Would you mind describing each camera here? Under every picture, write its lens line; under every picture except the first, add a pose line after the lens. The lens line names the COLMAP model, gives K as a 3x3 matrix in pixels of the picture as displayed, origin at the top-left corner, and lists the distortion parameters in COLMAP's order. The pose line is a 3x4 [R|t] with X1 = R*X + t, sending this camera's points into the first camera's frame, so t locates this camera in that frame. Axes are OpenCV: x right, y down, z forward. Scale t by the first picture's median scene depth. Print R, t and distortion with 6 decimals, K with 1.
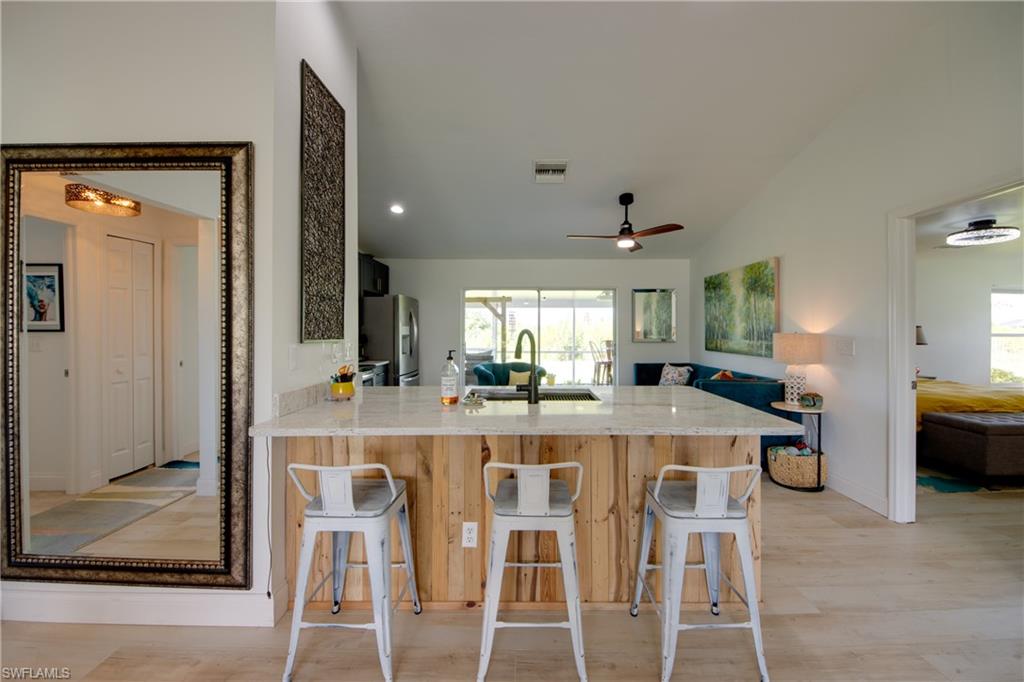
lens RADIAL K [[391.5, 0, 526.6], [0, 391.5, 331.1], [0, 0, 1]] dist [0.022698, -0.016210]
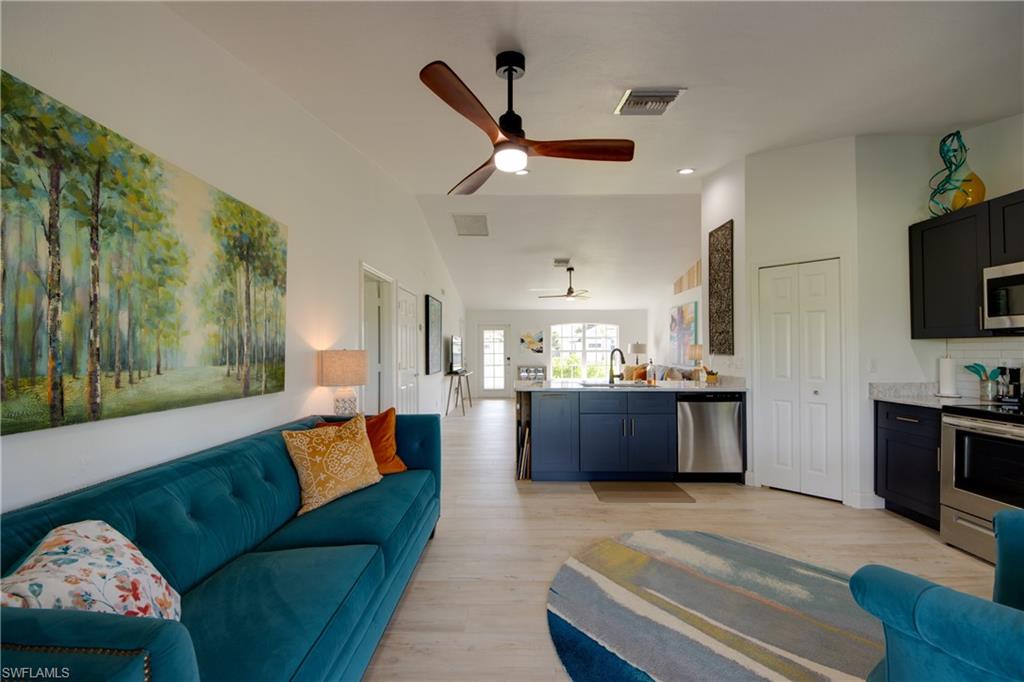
lens RADIAL K [[387.2, 0, 515.3], [0, 387.2, 348.0], [0, 0, 1]] dist [0.017280, -0.015152]
pose [[-0.999927, -0.000182, 0.012077, 0.242523], [-0.000308, 0.999945, -0.010460, 0.007806], [-0.012074, -0.010463, -0.999872, 1.469449]]
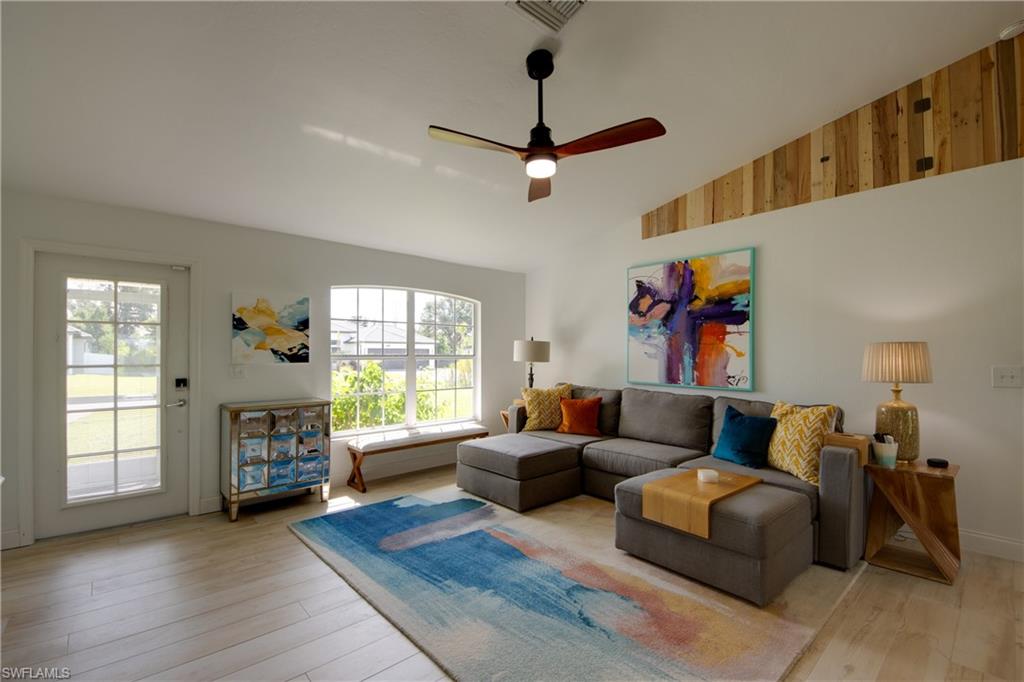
lens RADIAL K [[445.1, 0, 510.6], [0, 445.1, 346.0], [0, 0, 1]] dist [0.020365, -0.000580]
pose [[-0.743466, -0.015802, -0.668587, 0.421473], [-0.002113, 0.999771, -0.021279, -0.001309], [0.668770, -0.014408, -0.743330, 0.041469]]
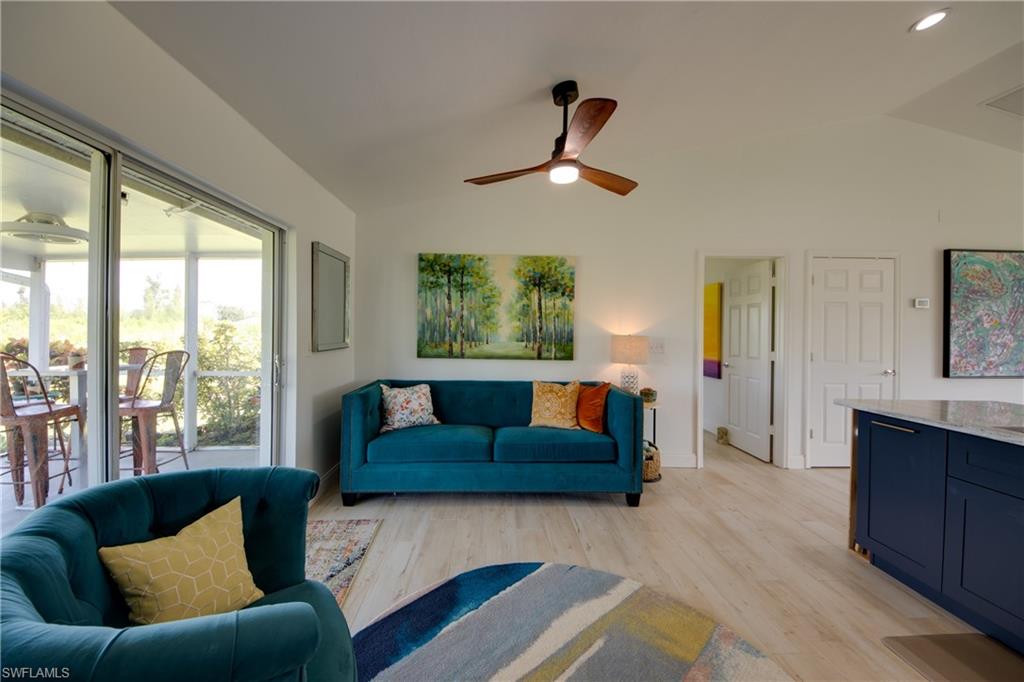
lens RADIAL K [[388.6, 0, 500.9], [0, 388.6, 331.9], [0, 0, 1]] dist [0.050803, -0.026373]
pose [[-0.011626, -0.004109, 0.999924, -0.301650], [-0.014201, 0.999891, 0.003944, -0.002634], [-0.999832, -0.014154, -0.011683, 1.092995]]
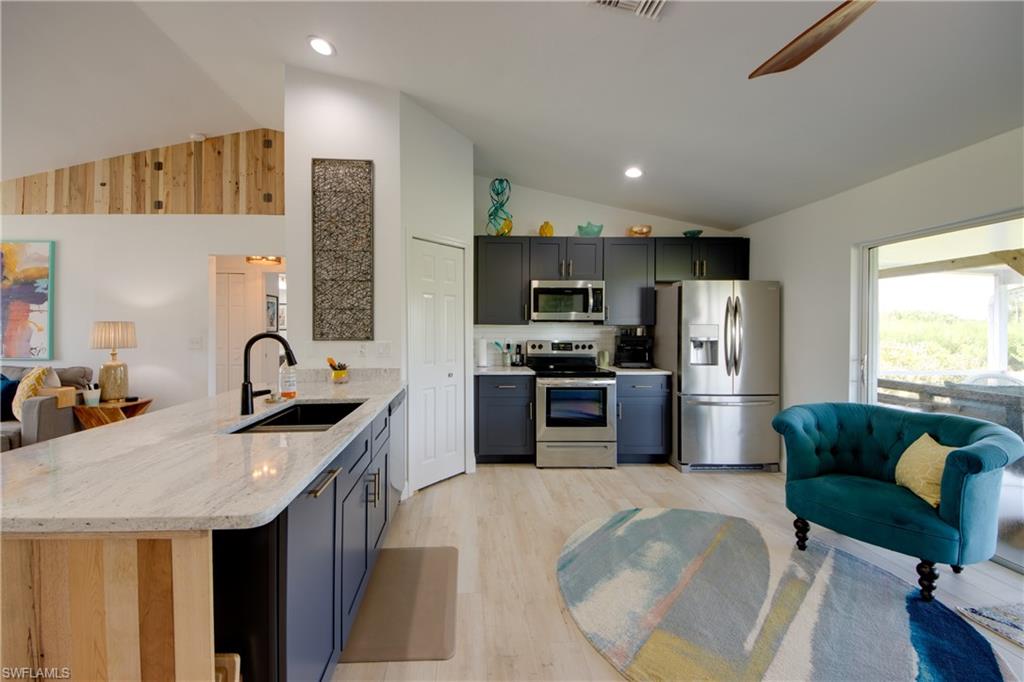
lens RADIAL K [[396.4, 0, 481.1], [0, 396.4, 331.2], [0, 0, 1]] dist [0.017342, -0.017057]
pose [[0.035554, 0.006645, -0.999346, 0.455050], [-0.000419, 0.999978, 0.006635, -0.006872], [0.999368, 0.000183, 0.035556, 0.715583]]
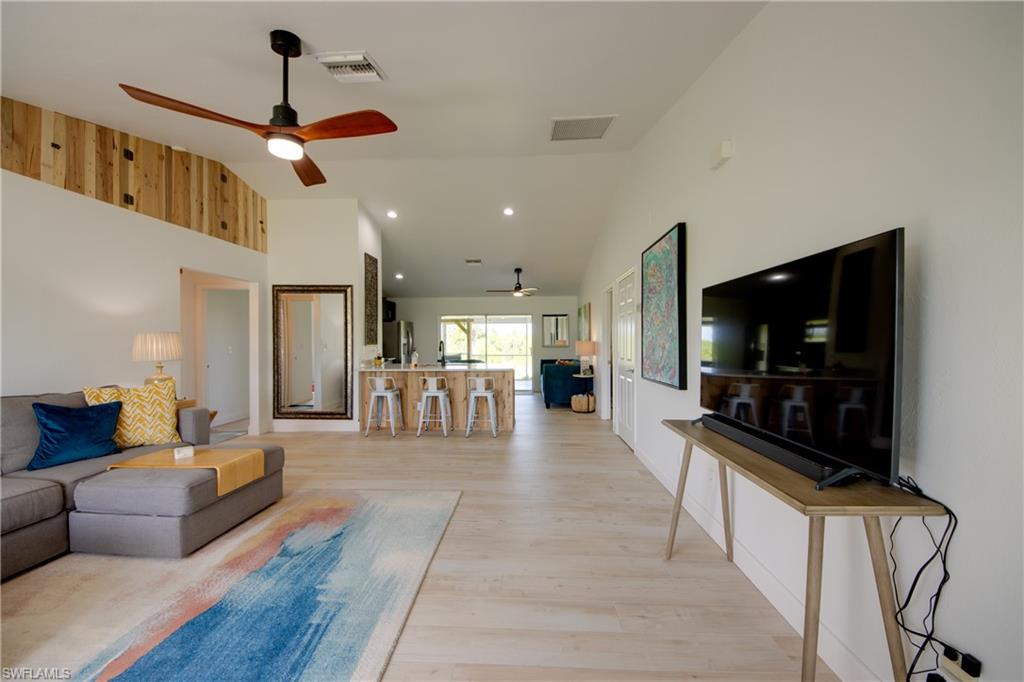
lens RADIAL K [[382.9, 0, 512.4], [0, 382.9, 346.8], [0, 0, 1]] dist [0.028861, -0.021375]
pose [[0.998722, -0.004243, -0.050363, 0.315940], [0.005069, 0.999855, 0.016287, -0.000792], [0.050287, -0.016521, 0.998598, -0.846859]]
